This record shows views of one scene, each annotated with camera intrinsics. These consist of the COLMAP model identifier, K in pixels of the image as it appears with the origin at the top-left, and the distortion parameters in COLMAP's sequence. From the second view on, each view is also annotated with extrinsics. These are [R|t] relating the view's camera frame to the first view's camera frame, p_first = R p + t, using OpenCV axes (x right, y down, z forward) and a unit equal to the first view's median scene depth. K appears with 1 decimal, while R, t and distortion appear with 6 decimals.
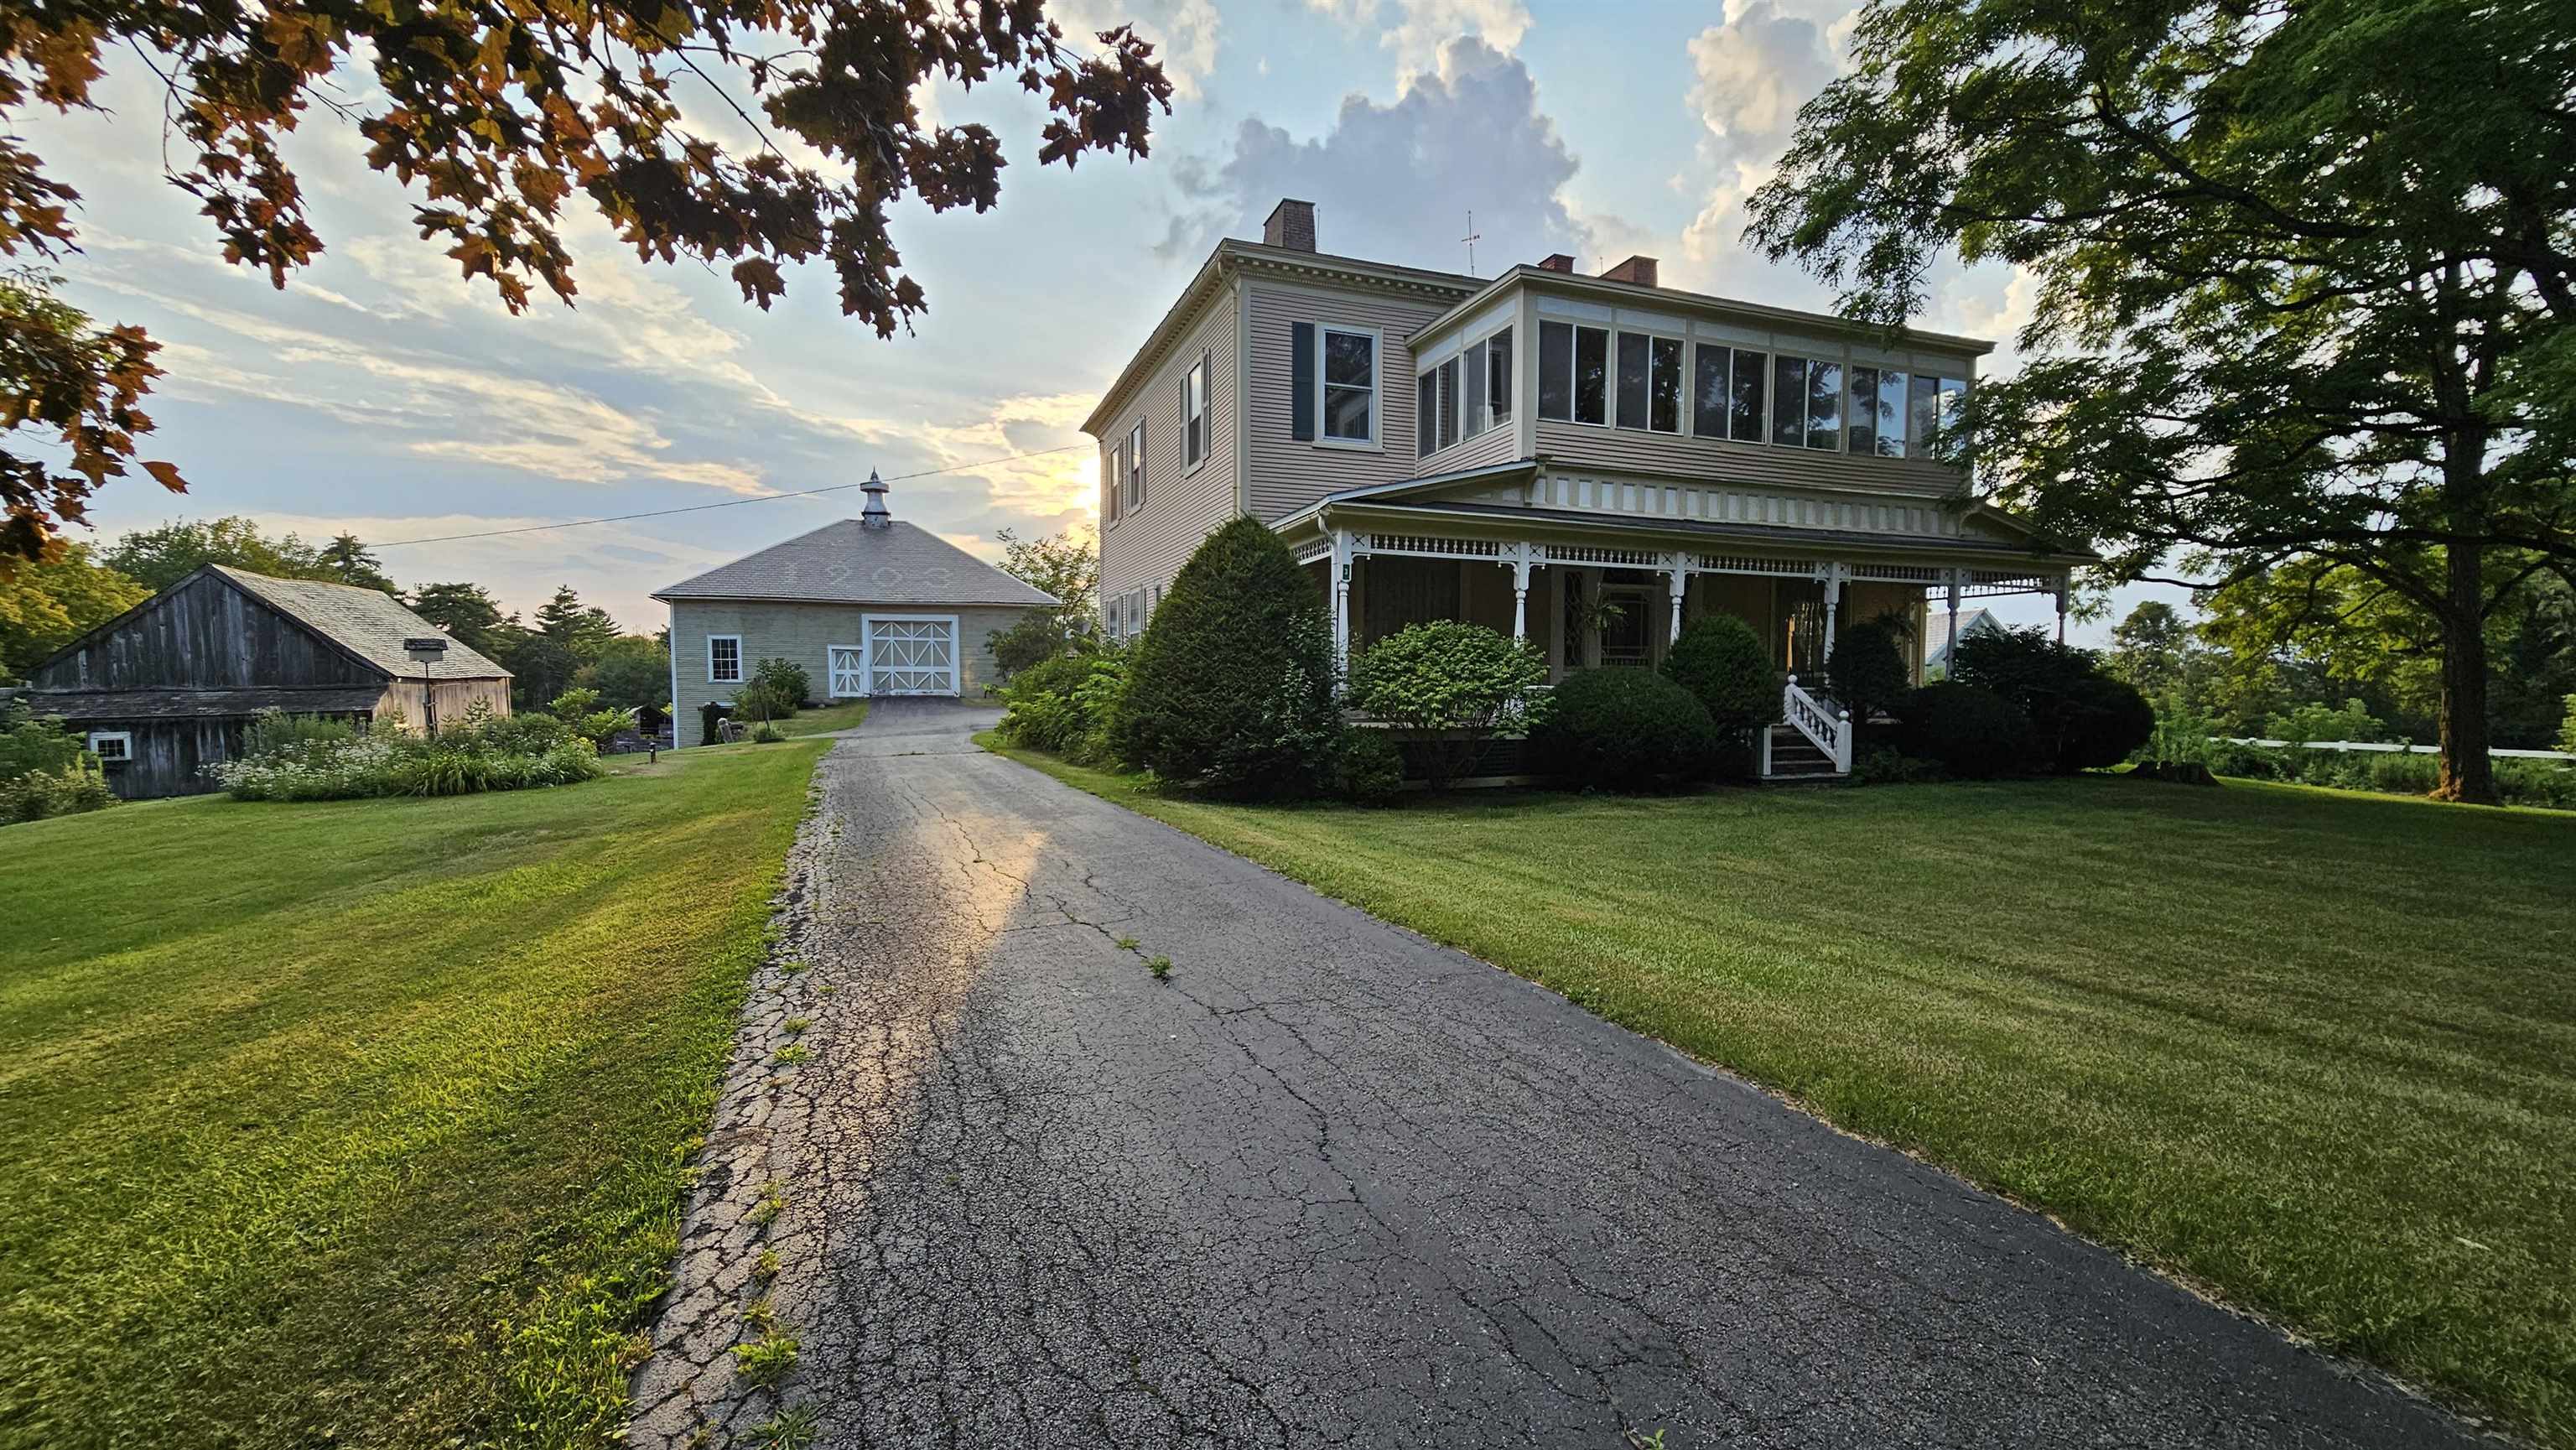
lens RADIAL K [[1025.9, 0, 1282.1], [0, 1025.9, 738.7], [0, 0, 1]] dist [-0.000157, 0.000199]
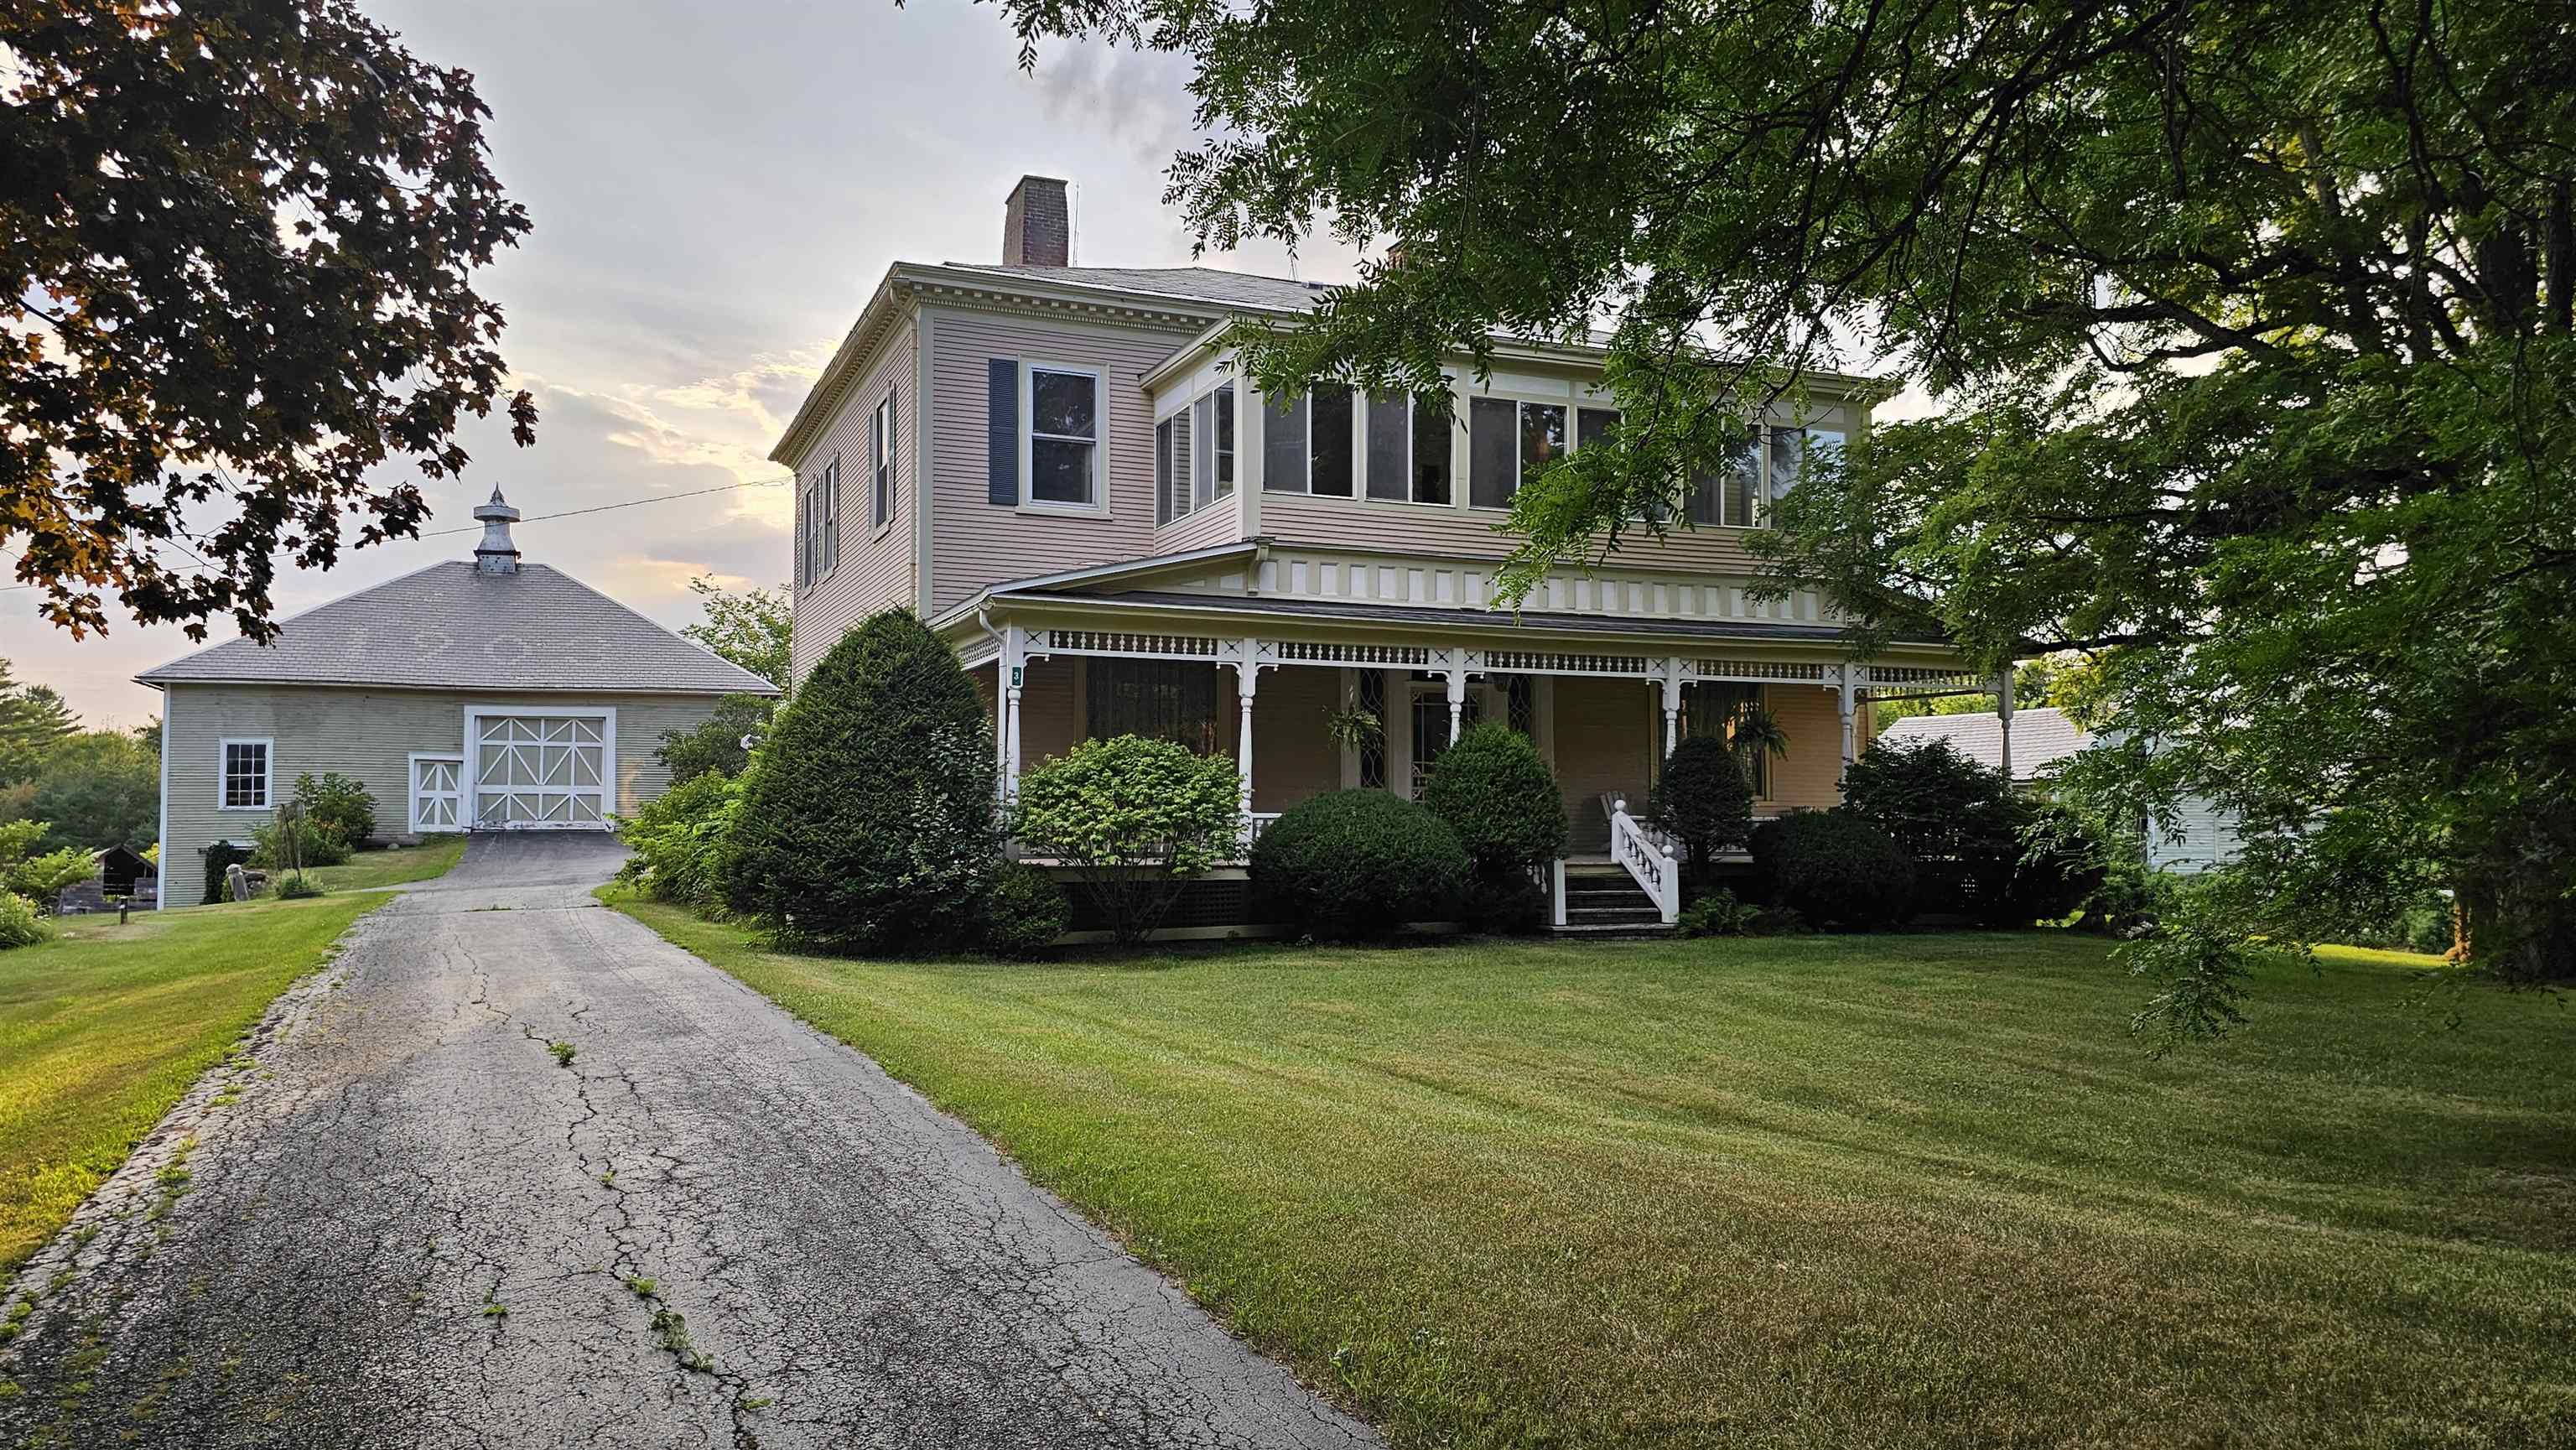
lens RADIAL K [[1723.8, 0, 1303.3], [0, 1723.8, 734.1], [0, 0, 1]] dist [0.035017, -0.030248]
pose [[0.999034, 0.000857, 0.043926, 0.199188], [0.003426, 0.995246, -0.097336, 0.016555], [-0.043801, 0.097393, 0.994282, -0.327281]]
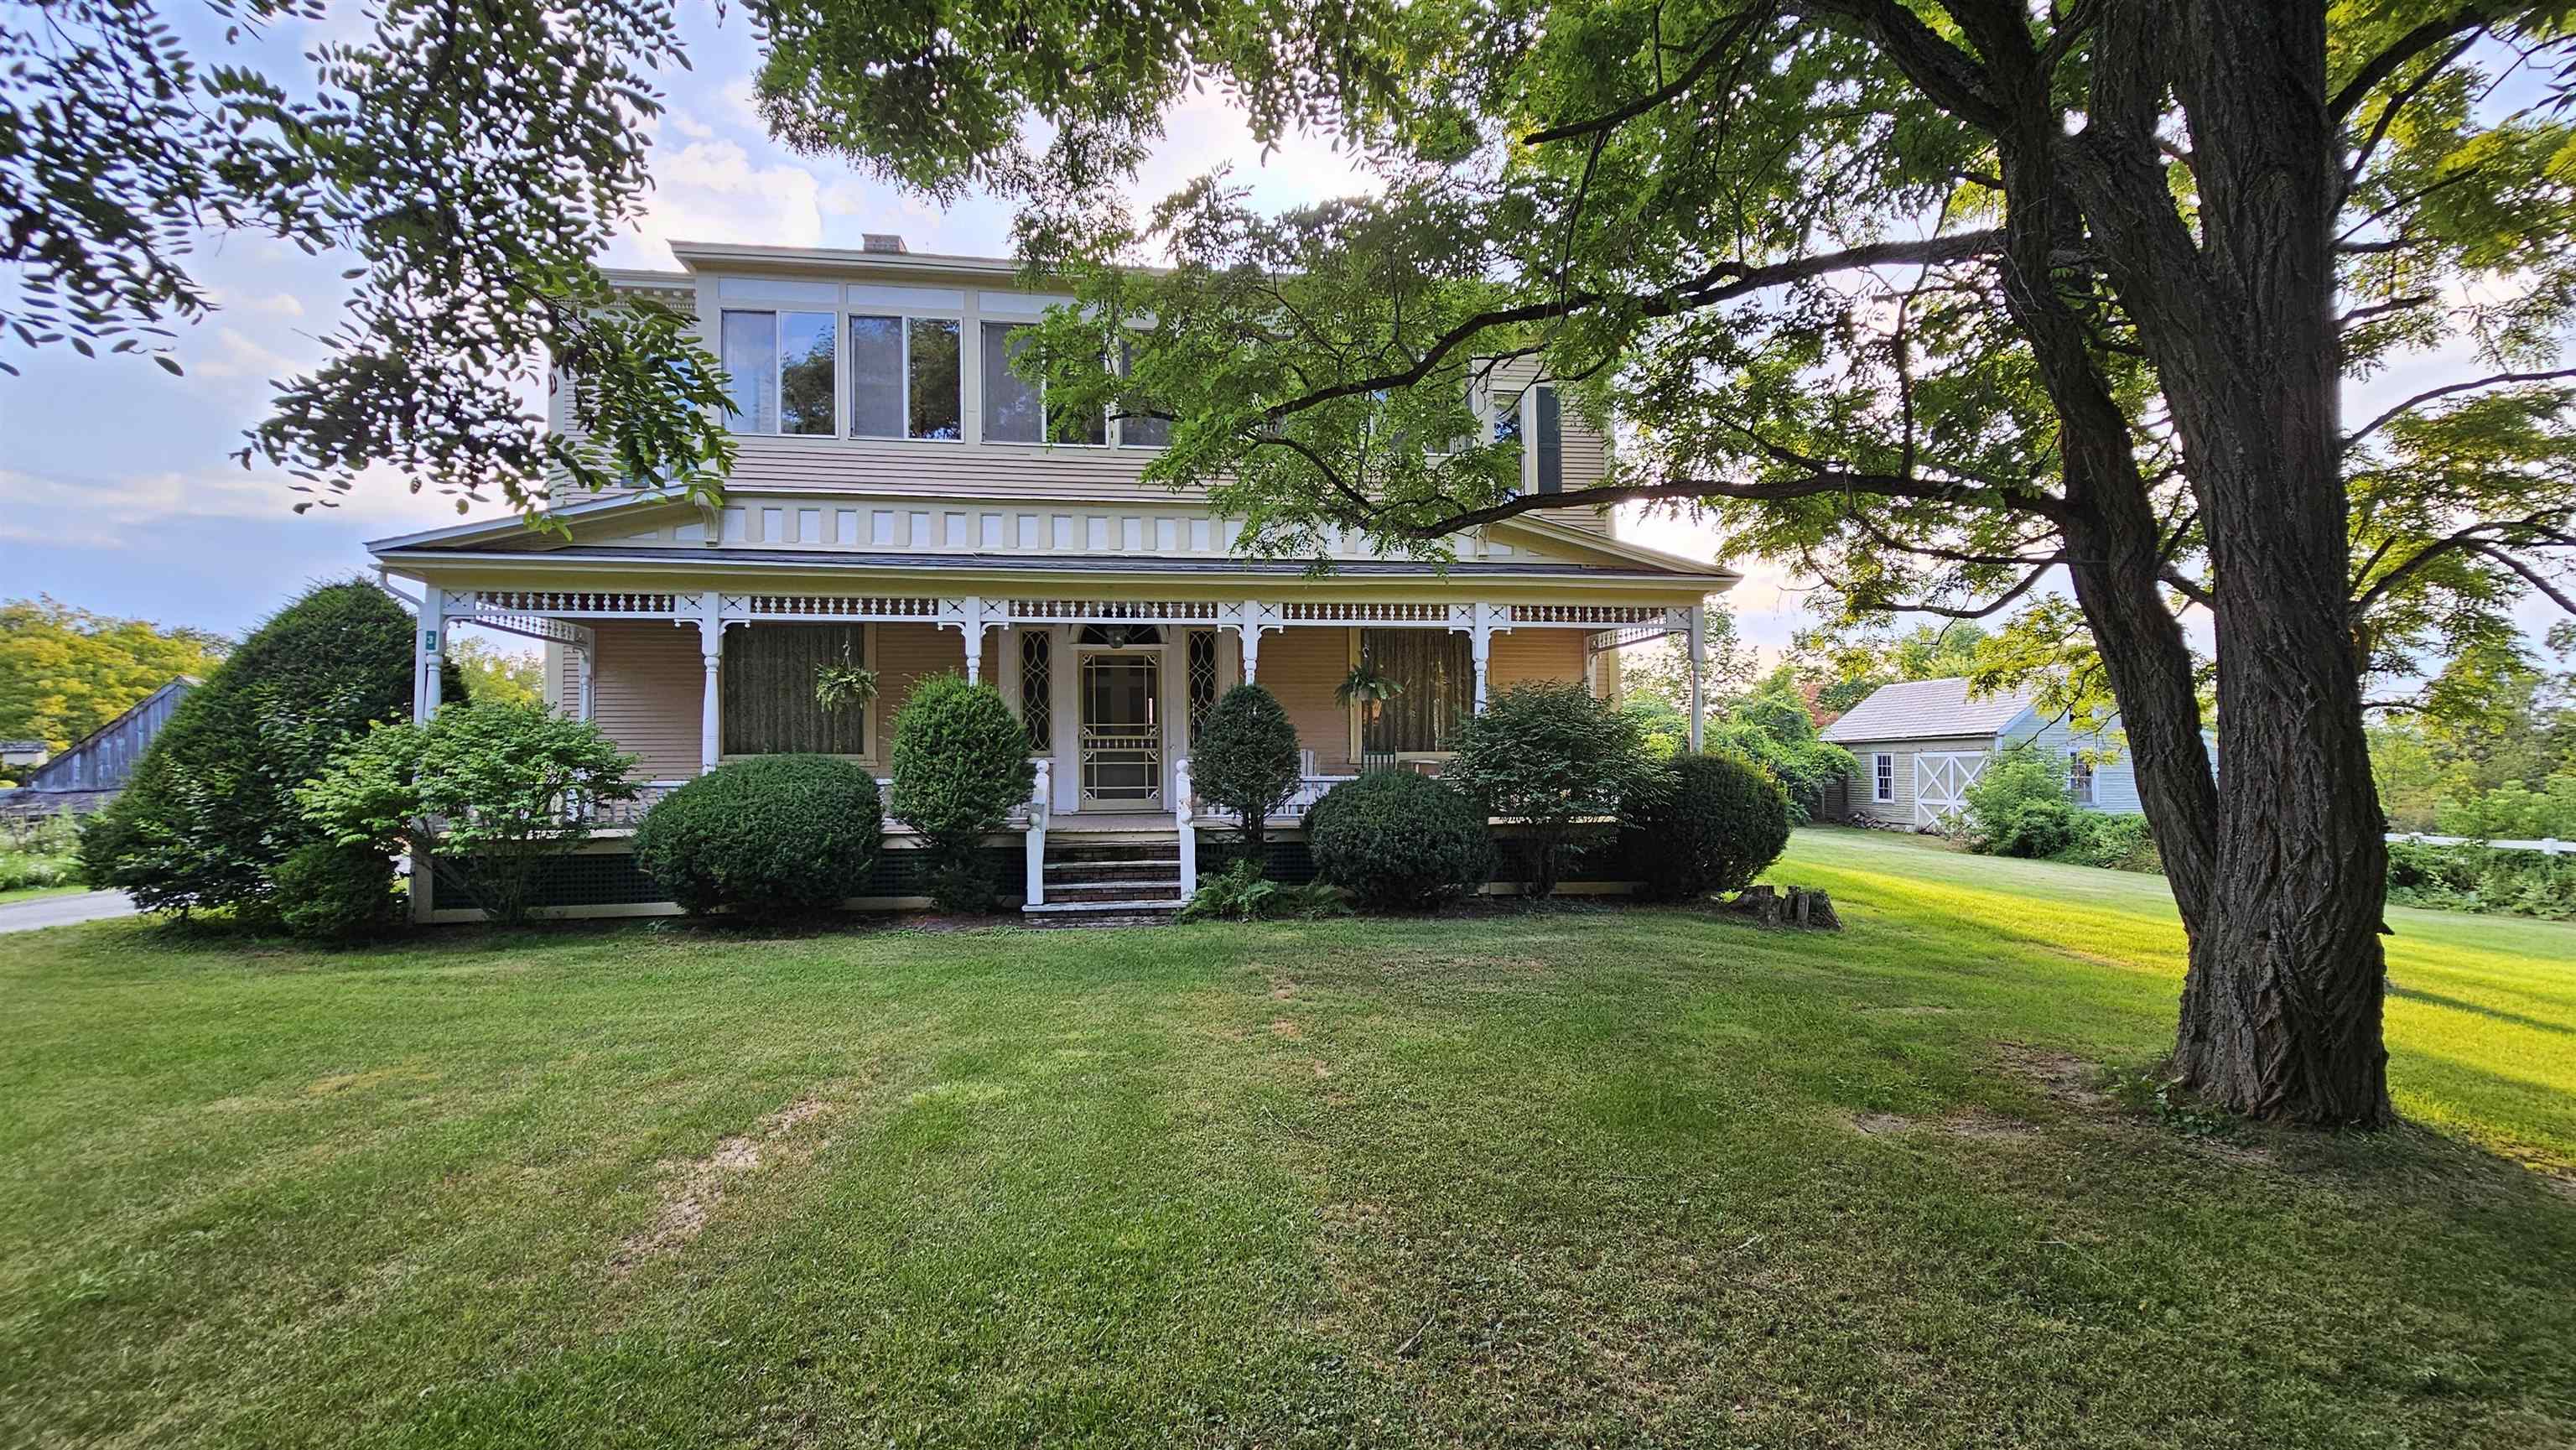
lens RADIAL K [[1025.9, 0, 1287.8], [0, 1025.9, 742.3], [0, 0, 1]] dist [-0.000157, 0.000199]
pose [[0.975966, -0.017160, -0.217246, 0.744972], [0.000542, 0.997083, -0.076322, -0.019995], [0.217922, 0.074370, 0.973128, 0.326678]]
